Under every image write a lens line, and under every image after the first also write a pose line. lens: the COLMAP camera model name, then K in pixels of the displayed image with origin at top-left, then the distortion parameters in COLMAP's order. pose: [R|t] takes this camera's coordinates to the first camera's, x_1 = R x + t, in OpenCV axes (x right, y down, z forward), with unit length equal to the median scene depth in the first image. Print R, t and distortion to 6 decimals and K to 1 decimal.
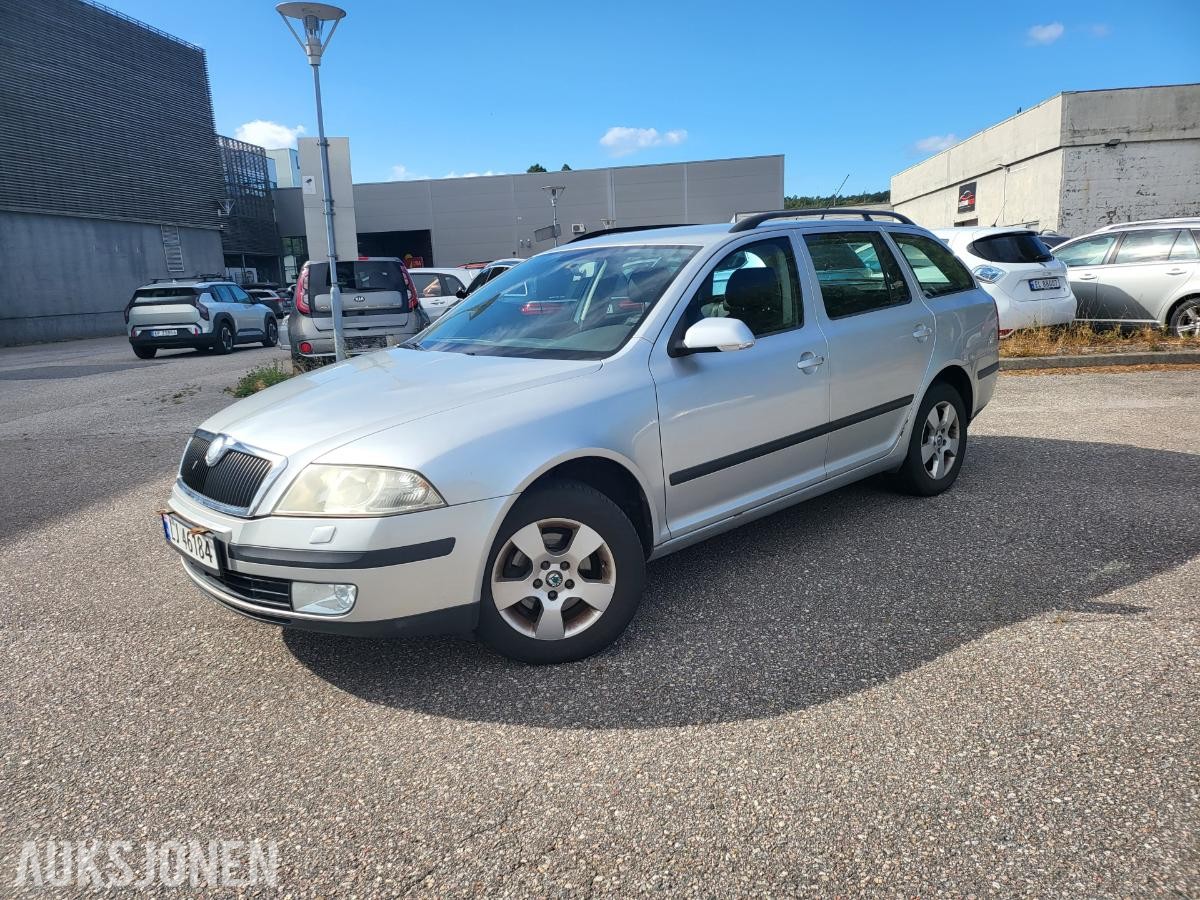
lens RADIAL K [[849.6, 0, 593.4], [0, 849.6, 458.2], [0, 0, 1]] dist [0.079263, -0.100494]
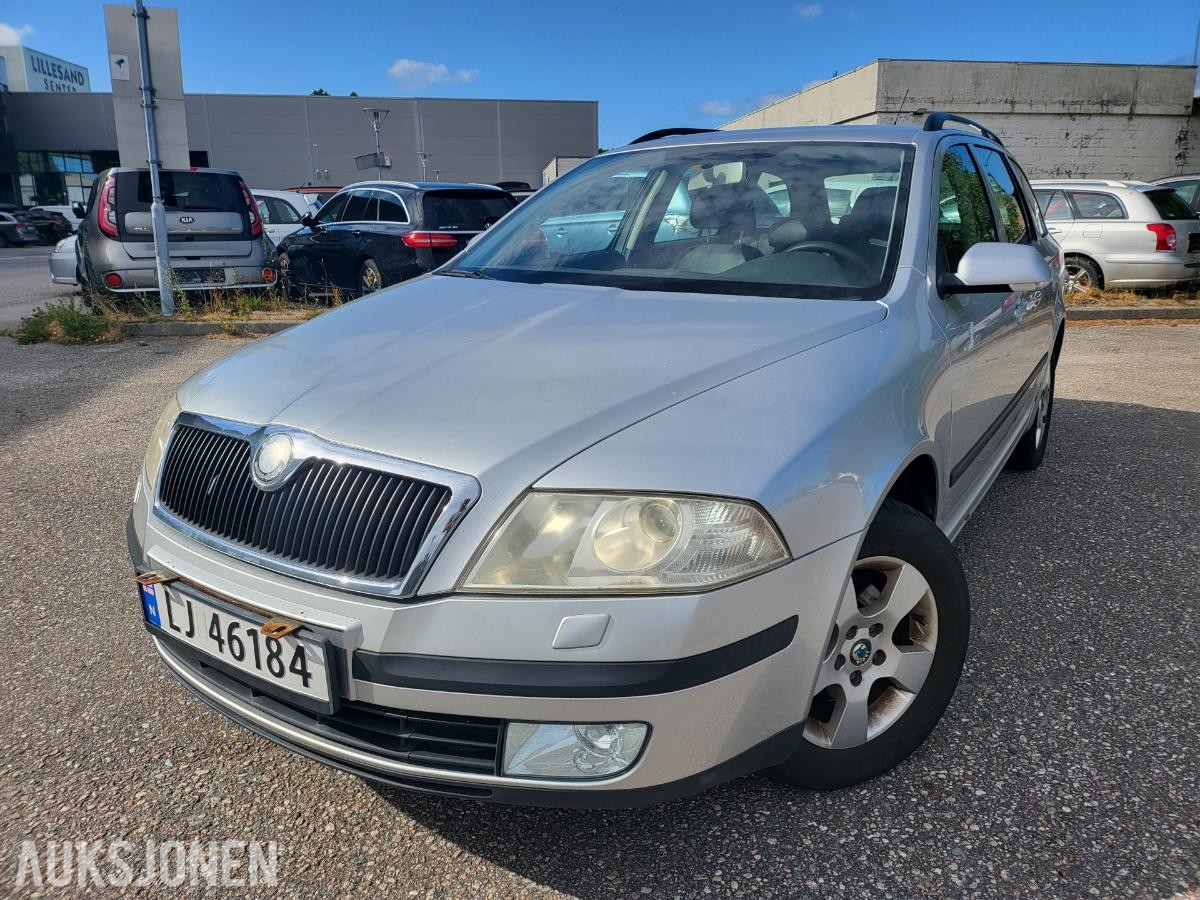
lens RADIAL K [[842.7, 0, 601.7], [0, 842.7, 436.8], [0, 0, 1]] dist [0.036334, -0.050407]
pose [[0.963579, -0.019970, 0.266677, -0.339306], [0.010166, 0.999222, 0.038094, -0.035364], [-0.267231, -0.033996, 0.963033, 0.400020]]
